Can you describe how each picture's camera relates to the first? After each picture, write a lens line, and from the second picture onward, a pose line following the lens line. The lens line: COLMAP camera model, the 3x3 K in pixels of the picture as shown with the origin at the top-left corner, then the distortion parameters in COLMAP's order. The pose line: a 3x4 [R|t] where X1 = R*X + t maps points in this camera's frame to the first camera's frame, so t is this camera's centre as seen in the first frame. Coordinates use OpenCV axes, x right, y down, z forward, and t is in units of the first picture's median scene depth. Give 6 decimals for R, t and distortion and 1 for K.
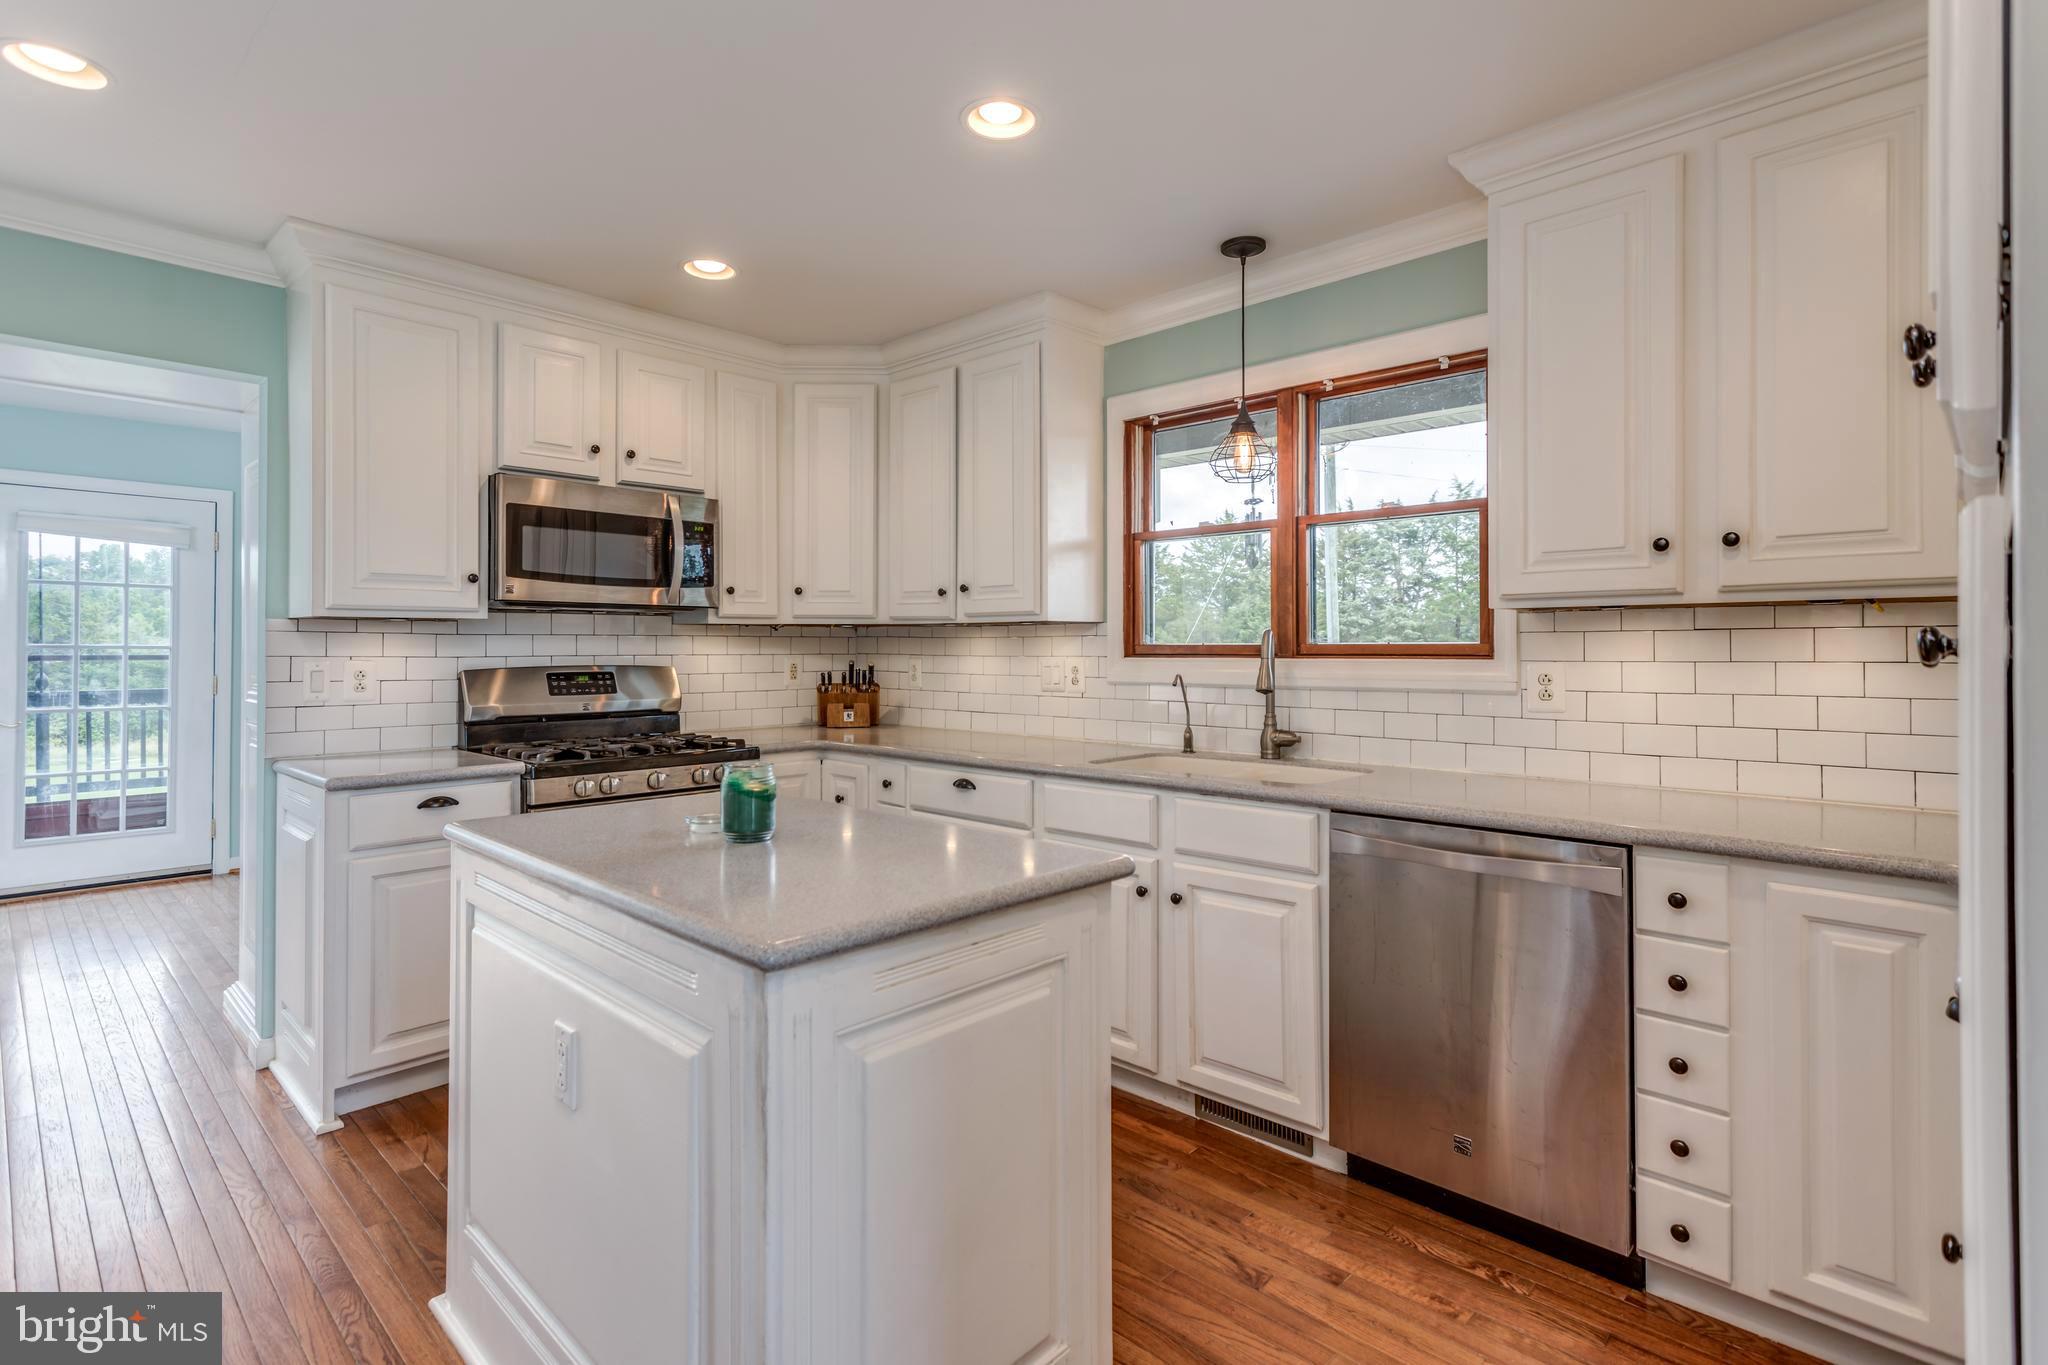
lens RADIAL K [[991.2, 0, 1019.7], [0, 991.2, 648.6], [0, 0, 1]] dist [0.007204, 0.002199]
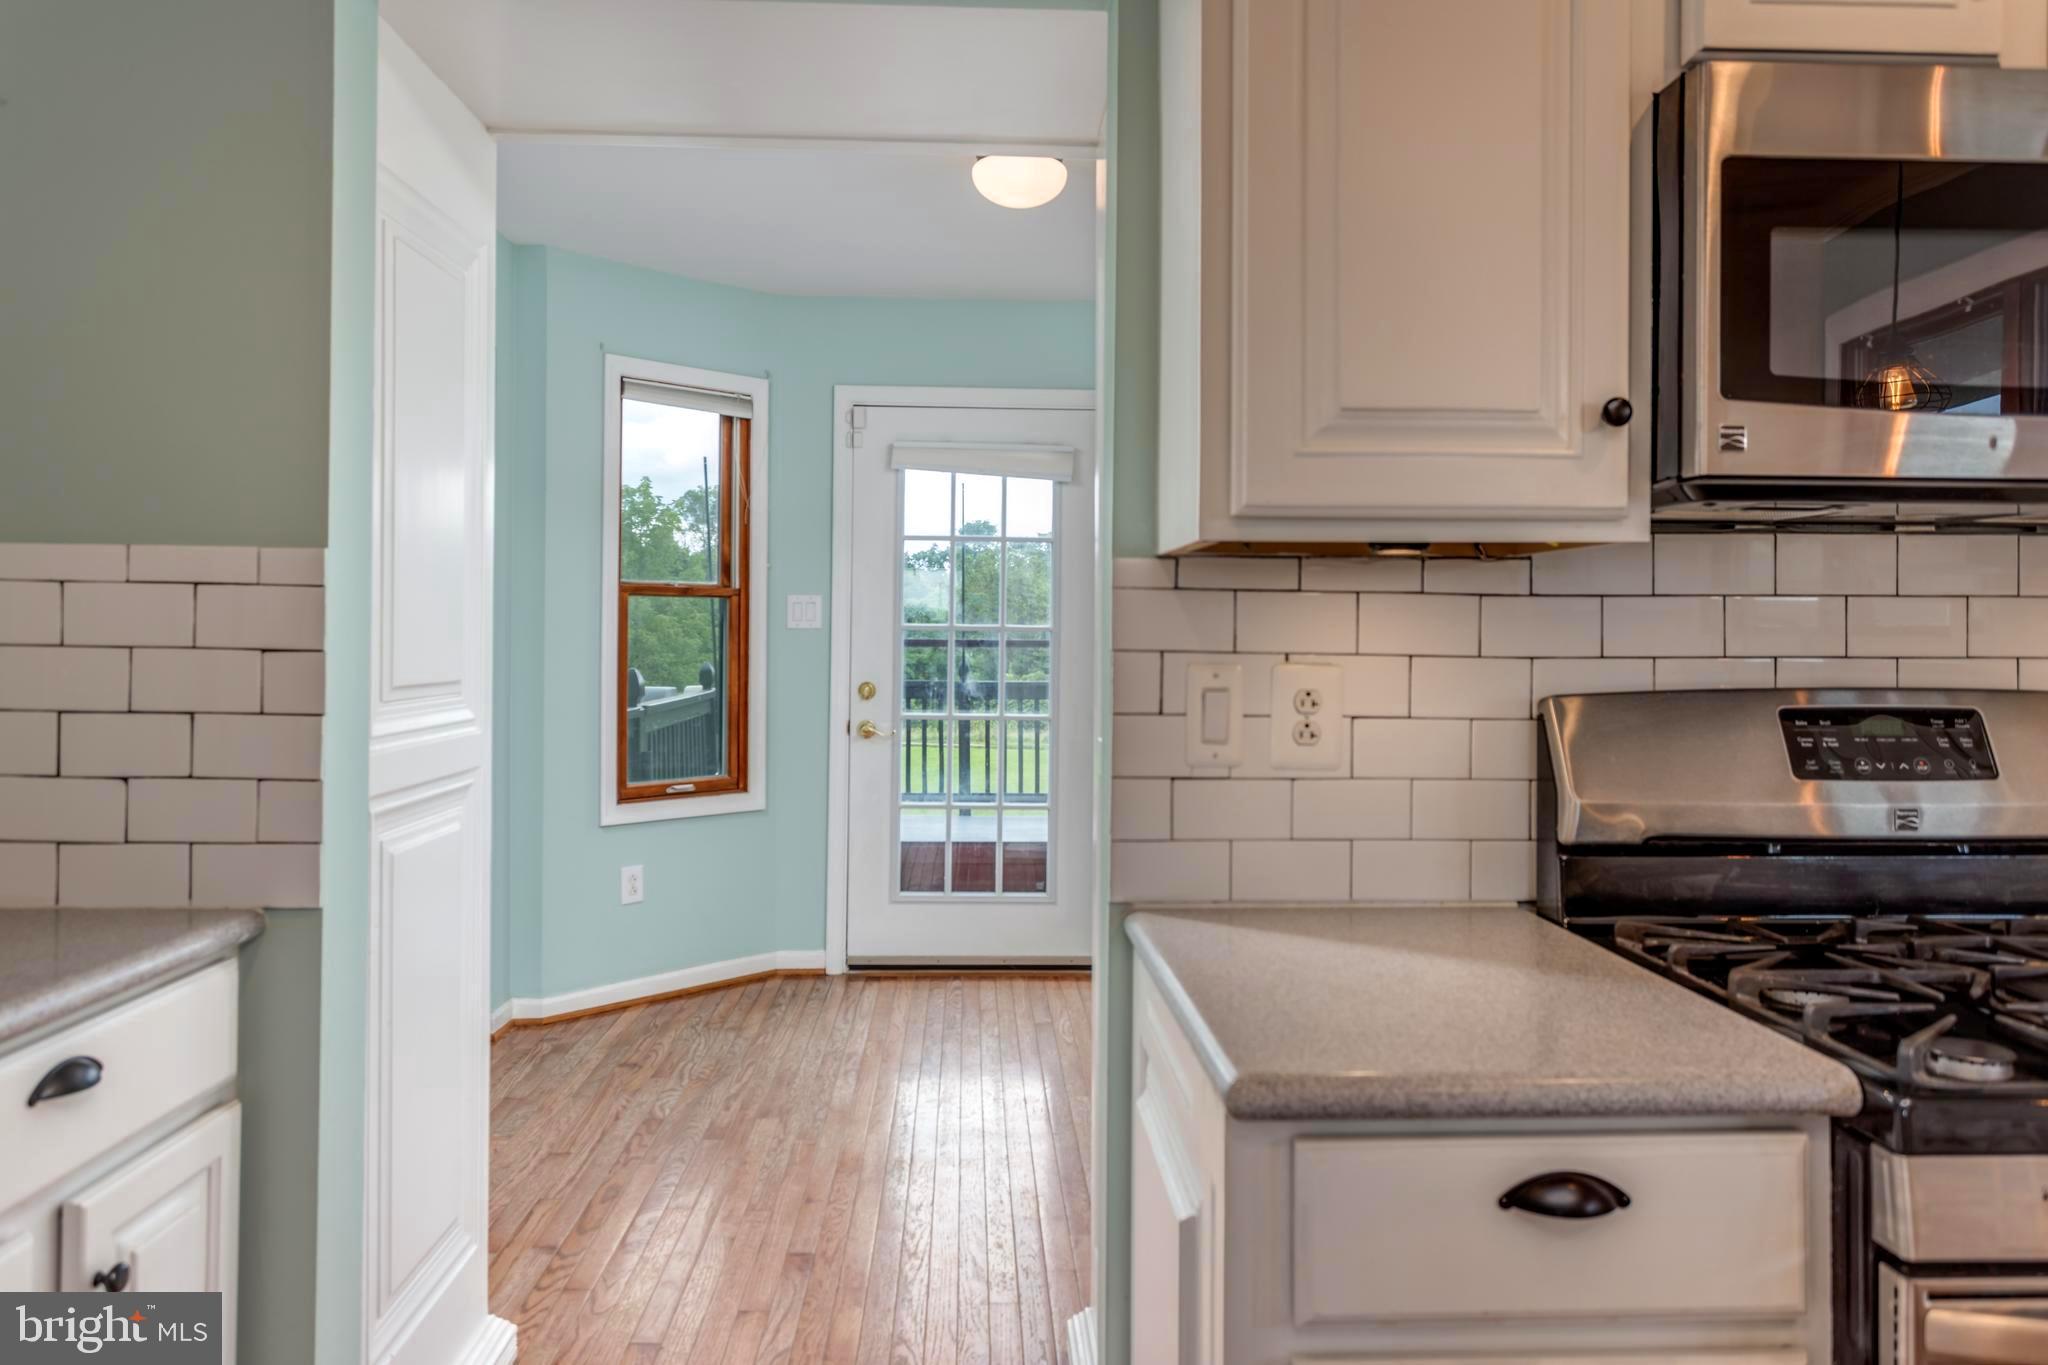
lens RADIAL K [[1351.8, 0, 1020.8], [0, 1351.8, 628.6], [0, 0, 1]] dist [0.001896, 0.002451]
pose [[0.717271, 0.002198, -0.696791, -0.349039], [-0.004080, 0.999991, -0.001046, -0.000665], [0.696783, 0.003593, 0.717273, 0.505502]]
